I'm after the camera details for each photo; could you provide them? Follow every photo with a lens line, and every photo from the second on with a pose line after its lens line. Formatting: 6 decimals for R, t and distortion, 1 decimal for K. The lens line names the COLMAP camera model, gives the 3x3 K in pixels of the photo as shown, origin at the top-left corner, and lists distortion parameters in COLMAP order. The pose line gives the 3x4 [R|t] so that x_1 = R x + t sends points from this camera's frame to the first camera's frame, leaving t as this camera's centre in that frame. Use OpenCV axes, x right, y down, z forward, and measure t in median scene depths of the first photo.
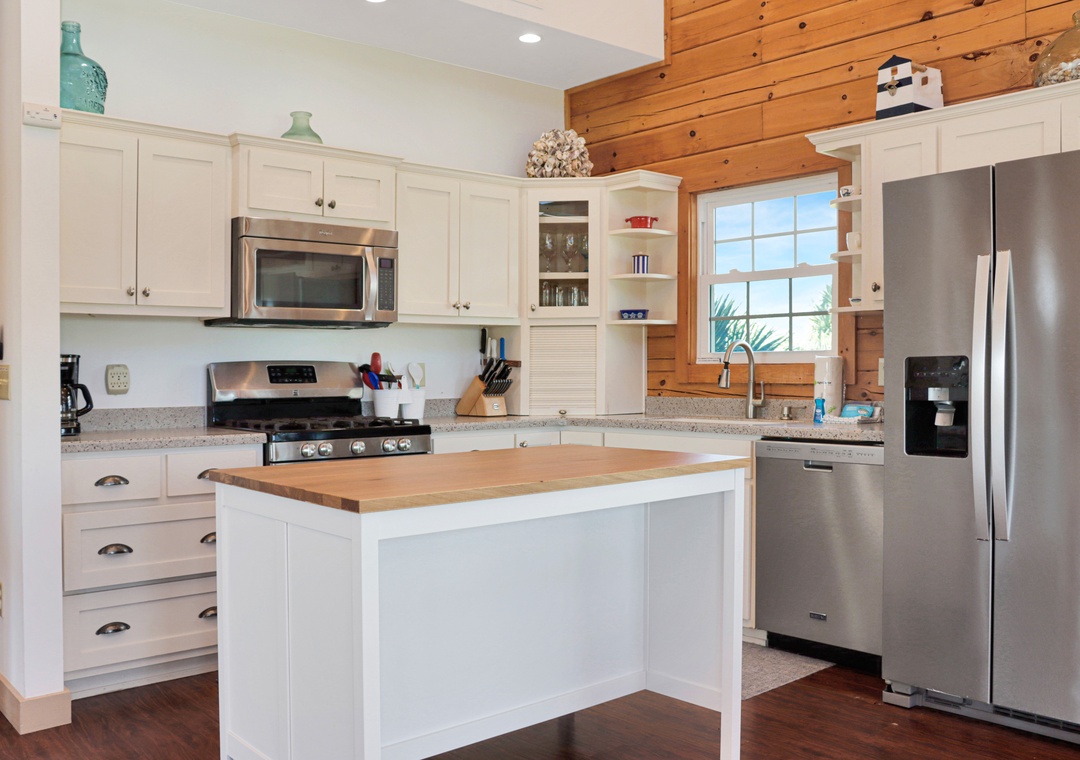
lens RADIAL K [[1012.6, 0, 541.3], [0, 1012.6, 366.6], [0, 0, 1]] dist [-0.153008, 0.170439]
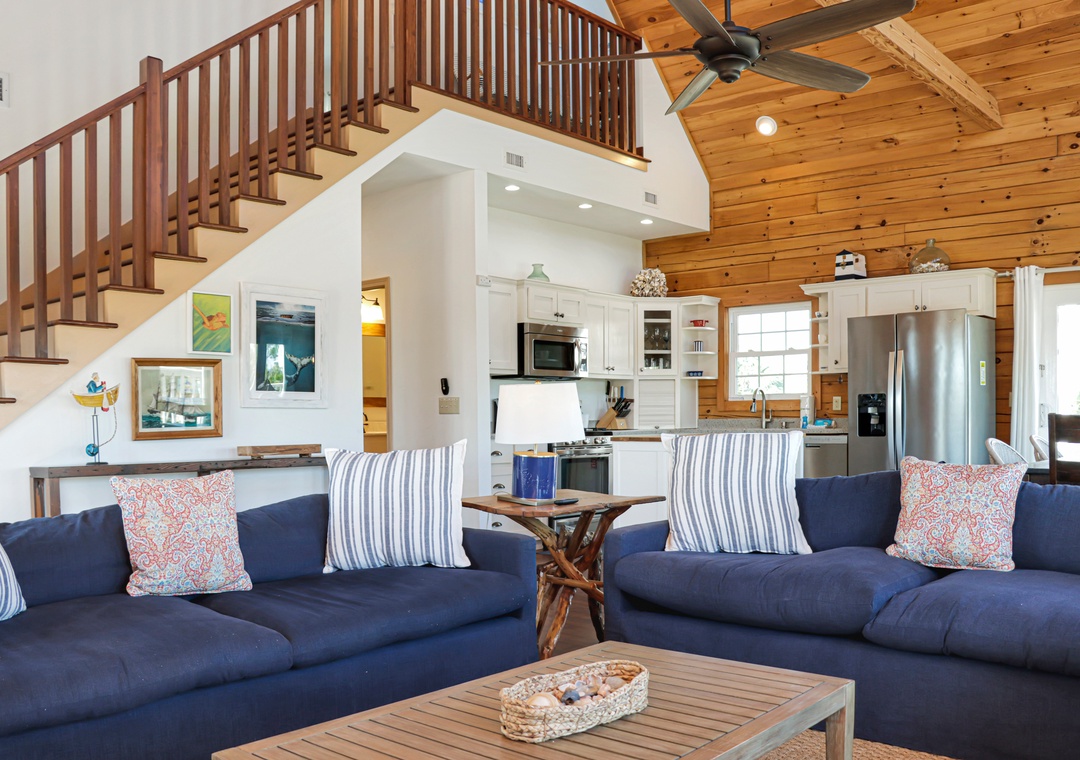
lens RADIAL K [[978.5, 0, 541.6], [0, 978.5, 429.9], [0, 0, 1]] dist [-0.150397, 0.125727]
pose [[0.992333, -0.001238, 0.123586, -0.416703], [-0.000299, 0.999923, 0.012412, 0.029218], [-0.123592, -0.012354, 0.992256, -0.738379]]
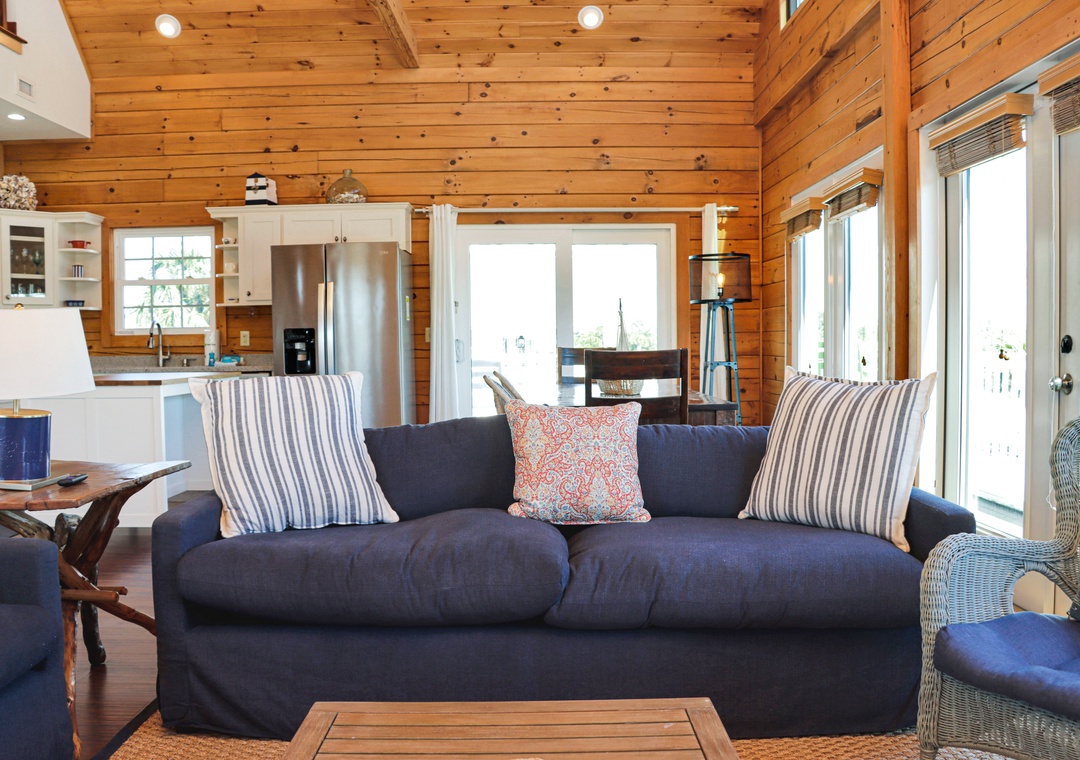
lens RADIAL K [[955.1, 0, 540.9], [0, 955.1, 379.0], [0, 0, 1]] dist [-0.185890, 0.168845]
pose [[0.669537, -0.023246, 0.742415, -0.501141], [0.002562, 0.999576, 0.028988, 0.026587], [-0.742774, -0.017507, 0.669313, -0.502097]]
